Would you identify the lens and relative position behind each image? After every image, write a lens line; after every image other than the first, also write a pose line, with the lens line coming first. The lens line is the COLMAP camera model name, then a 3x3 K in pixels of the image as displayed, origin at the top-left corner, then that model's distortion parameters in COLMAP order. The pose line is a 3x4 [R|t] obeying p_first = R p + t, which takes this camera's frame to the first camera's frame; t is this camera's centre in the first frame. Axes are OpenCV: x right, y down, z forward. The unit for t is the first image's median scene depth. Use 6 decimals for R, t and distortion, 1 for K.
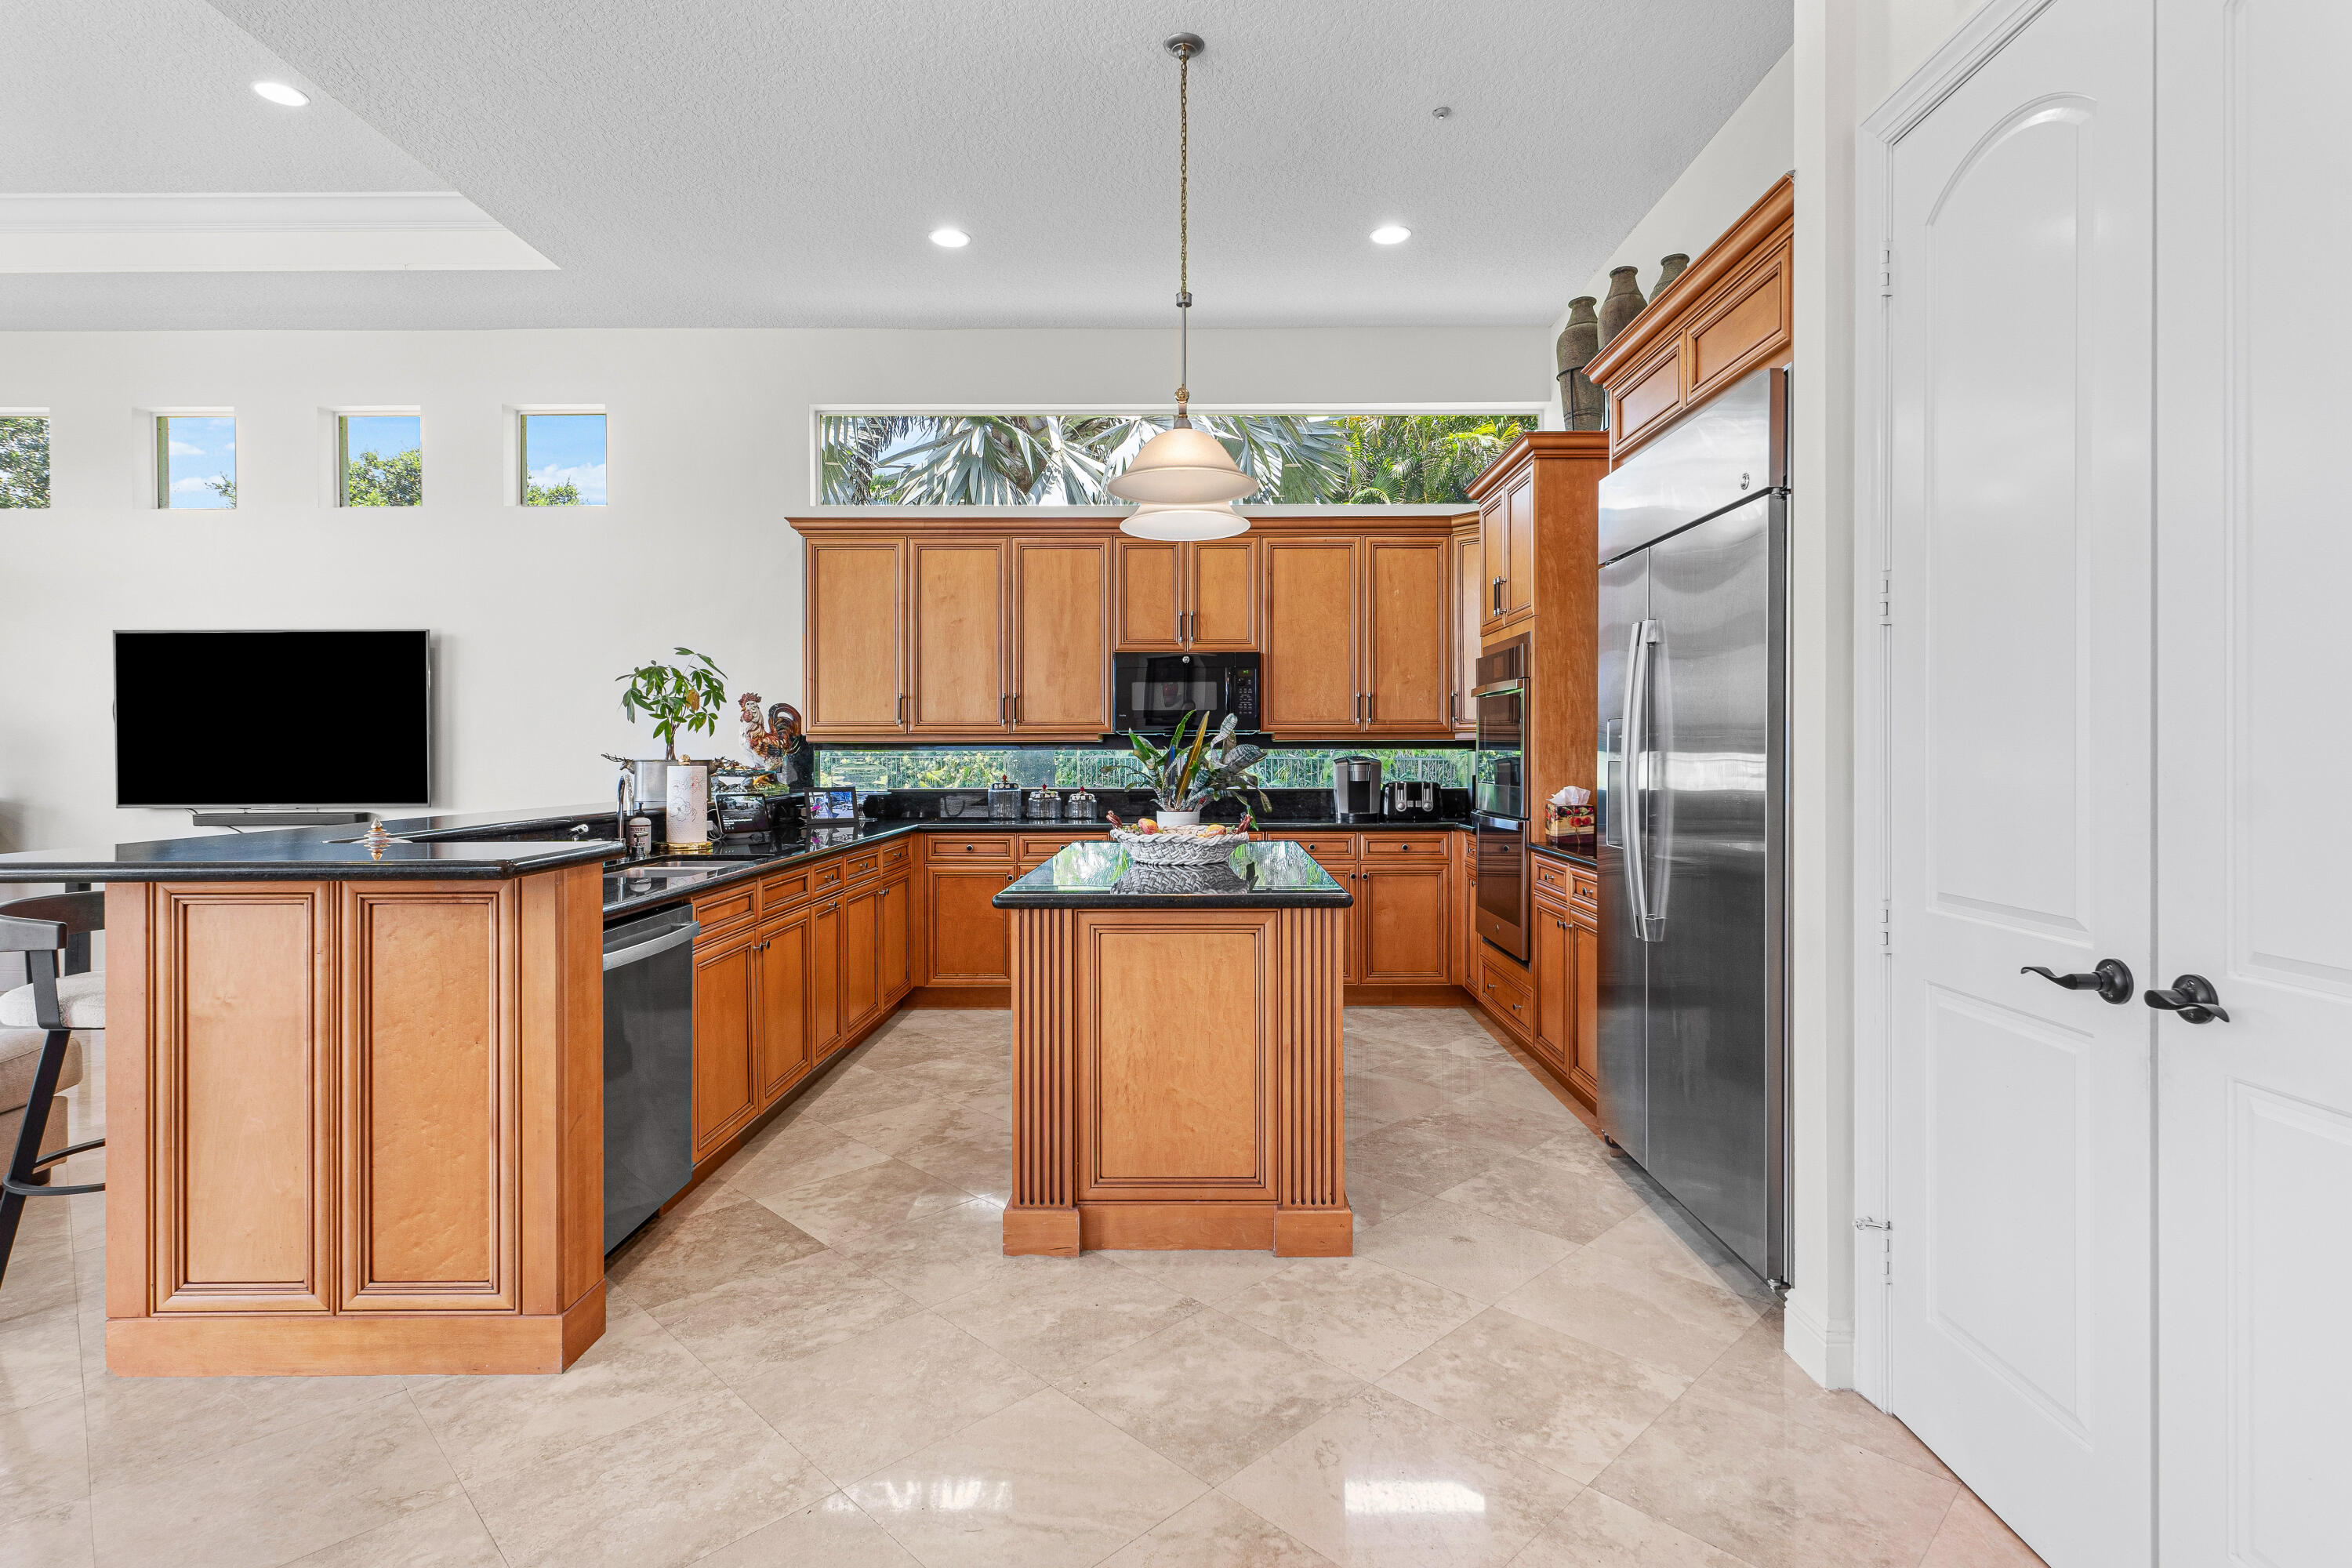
lens RADIAL K [[1156.8, 0, 1202.5], [0, 1156.8, 750.3], [0, 0, 1]] dist [0.002073, 0.001259]
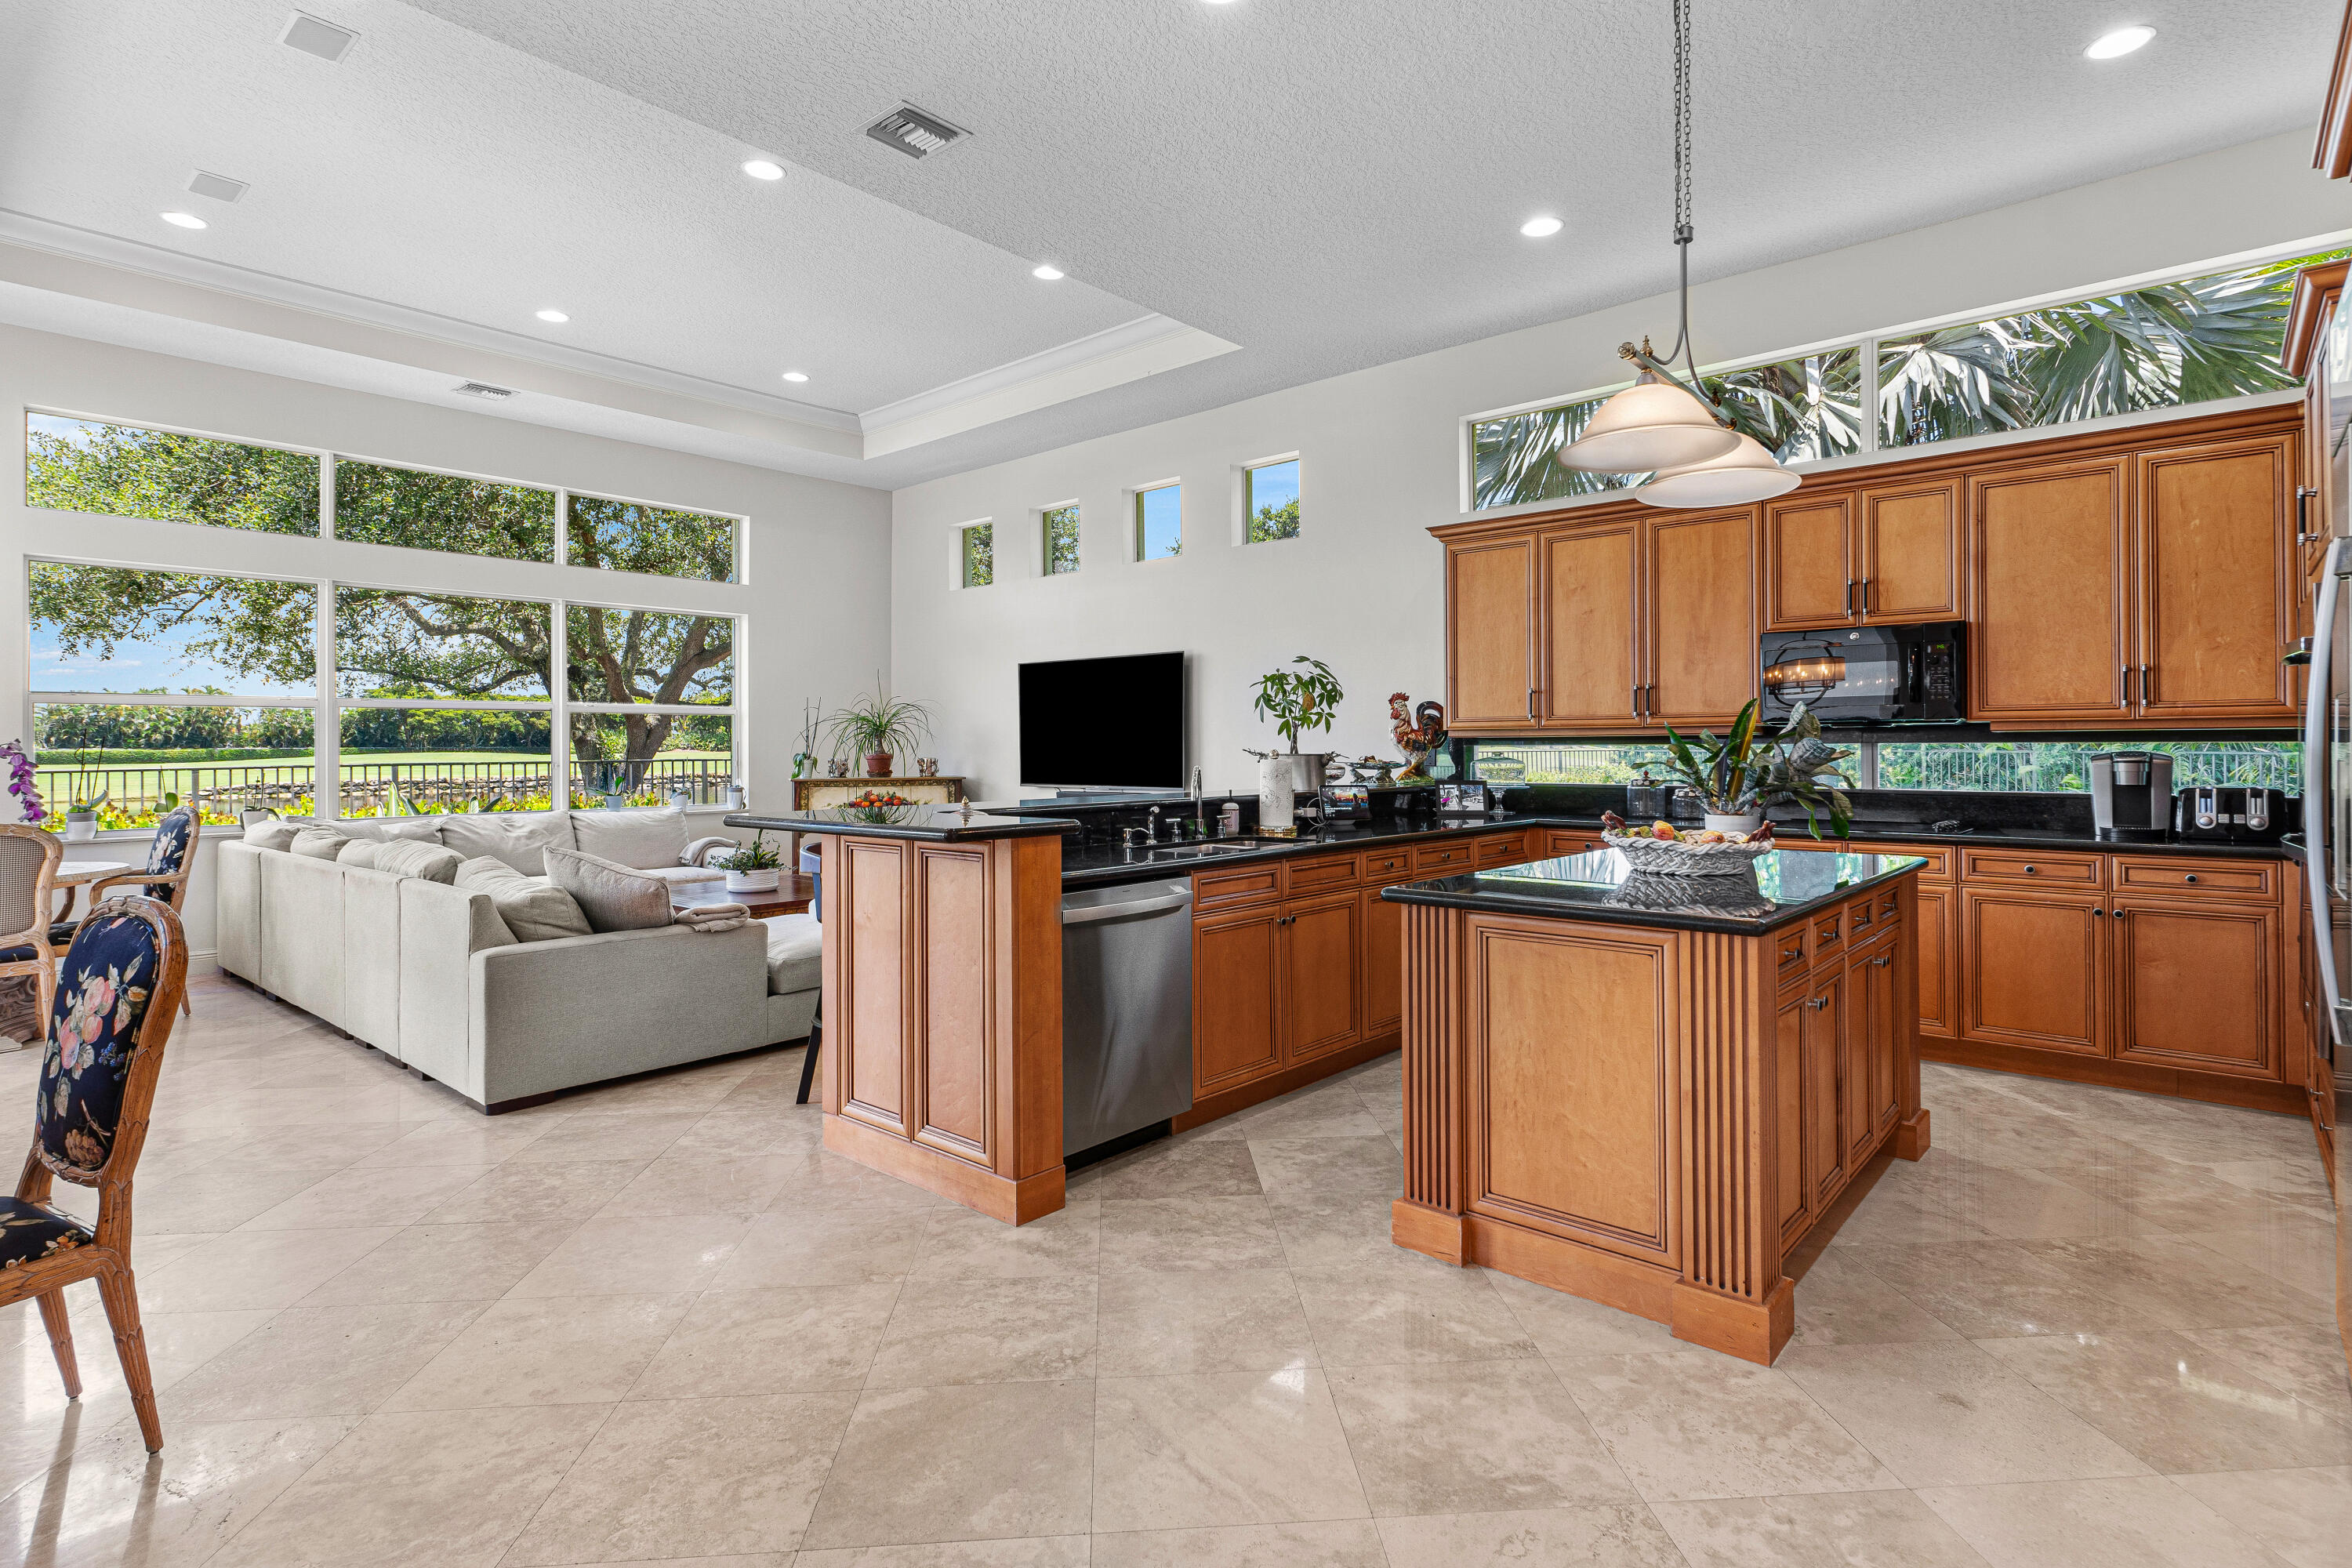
lens RADIAL K [[1156.8, 0, 1235.0], [0, 1156.8, 737.6], [0, 0, 1]] dist [0.002073, 0.001259]
pose [[0.759439, -0.006141, -0.650550, 0.282239], [0.002944, 0.999978, -0.006002, -0.001367], [0.650572, 0.002643, 0.759440, 0.100943]]
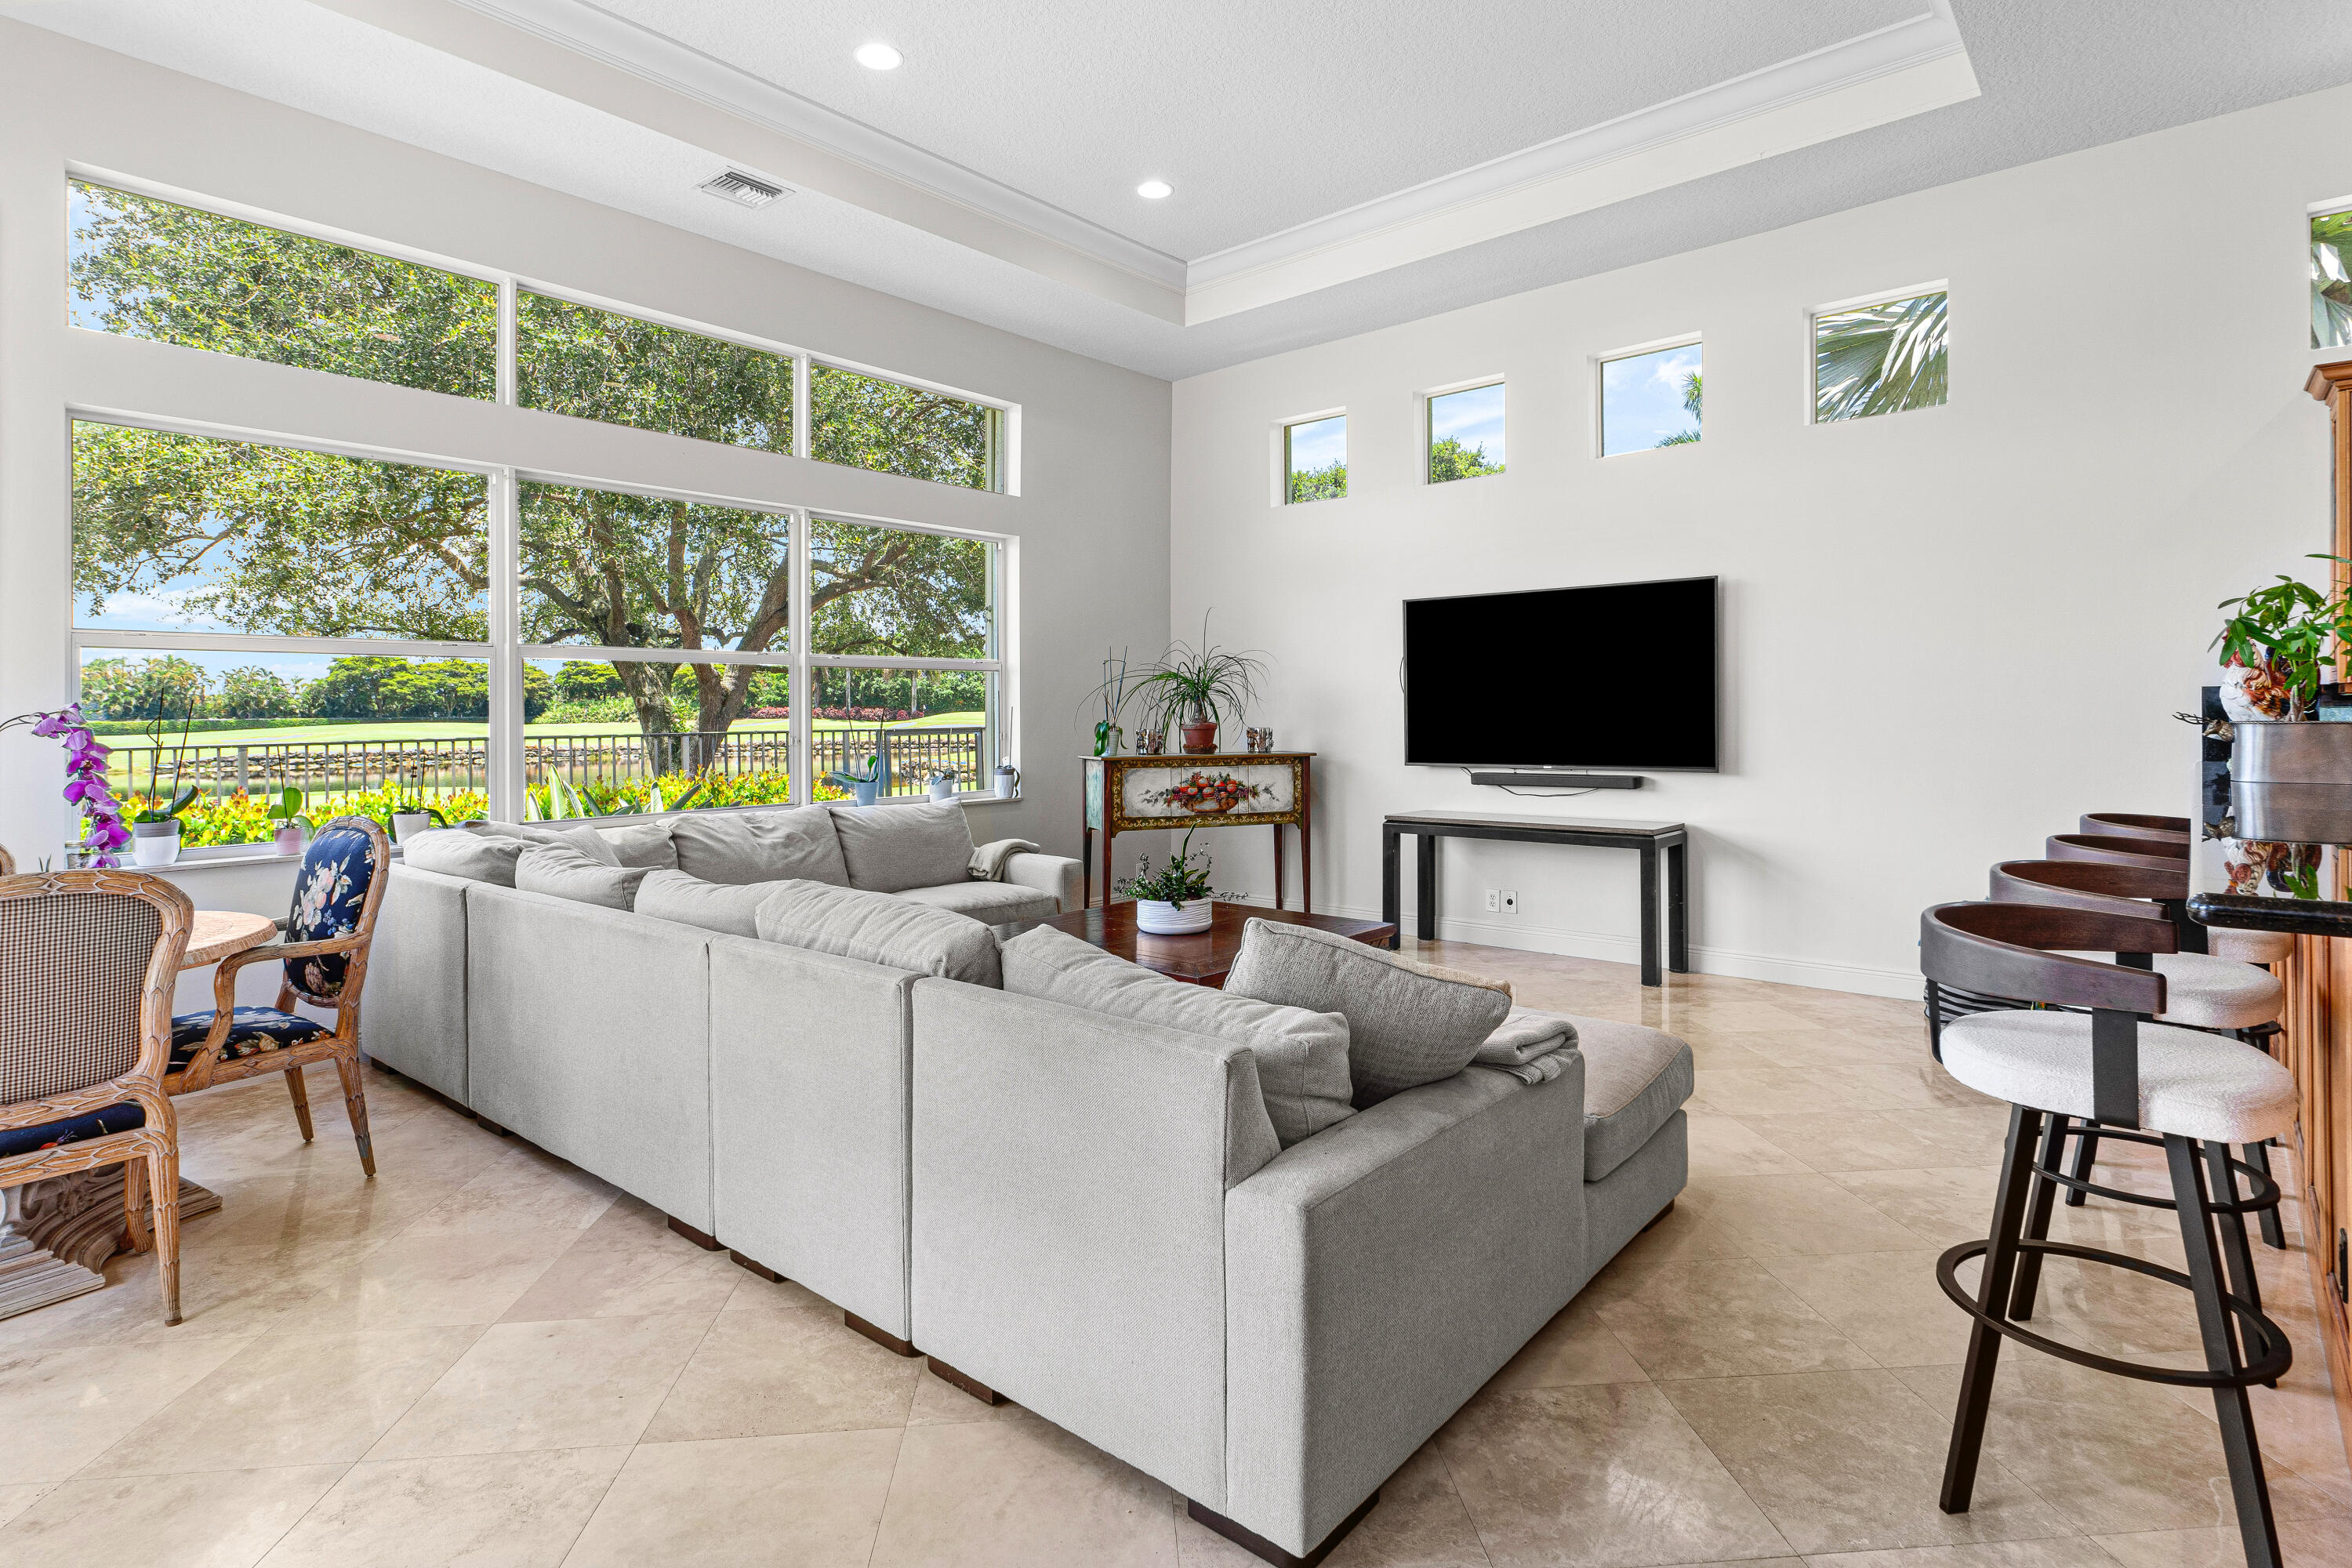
lens RADIAL K [[1156.8, 0, 1242.4], [0, 1156.8, 705.6], [0, 0, 1]] dist [0.002073, 0.001259]
pose [[0.774300, -0.008509, -0.632761, -0.557439], [0.006746, 0.999964, -0.005192, -0.001097], [0.632782, -0.000249, 0.774330, 0.099109]]
